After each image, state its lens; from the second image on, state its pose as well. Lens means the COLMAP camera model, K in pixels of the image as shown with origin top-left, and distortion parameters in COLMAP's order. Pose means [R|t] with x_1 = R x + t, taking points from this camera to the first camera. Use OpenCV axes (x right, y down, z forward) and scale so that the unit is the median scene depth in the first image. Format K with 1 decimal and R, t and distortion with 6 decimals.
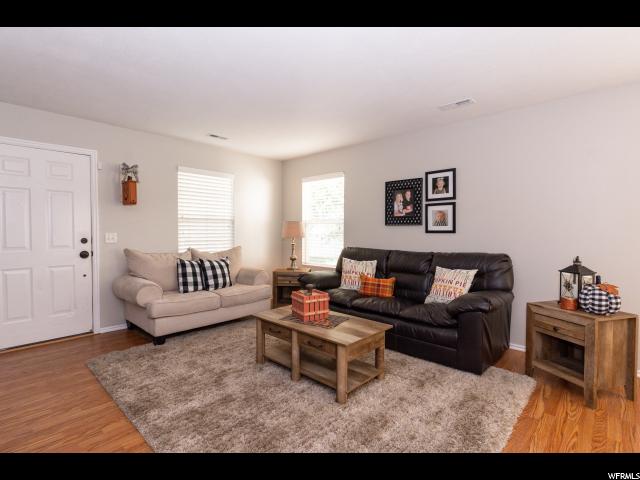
lens RADIAL K [[304.0, 0, 318.8], [0, 304.0, 236.1], [0, 0, 1]] dist [-0.000394, -0.000100]
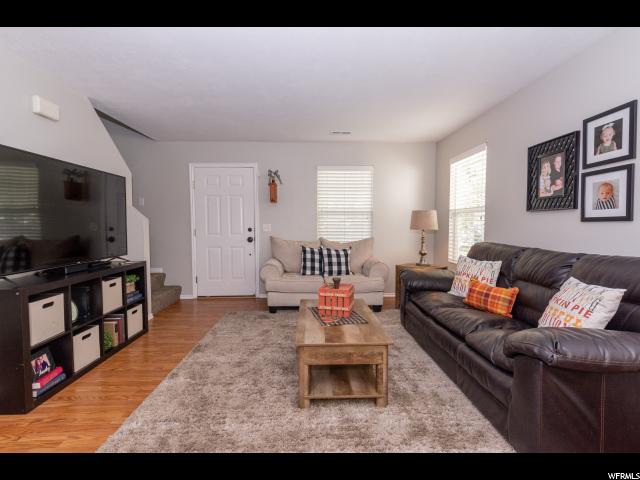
lens RADIAL K [[304.0, 0, 318.8], [0, 304.0, 236.1], [0, 0, 1]] dist [-0.000394, -0.000100]
pose [[0.717290, 0.022703, -0.696405, 0.401020], [-0.008206, 0.999675, 0.024139, 0.007984], [0.696726, -0.011600, 0.717243, 0.205895]]
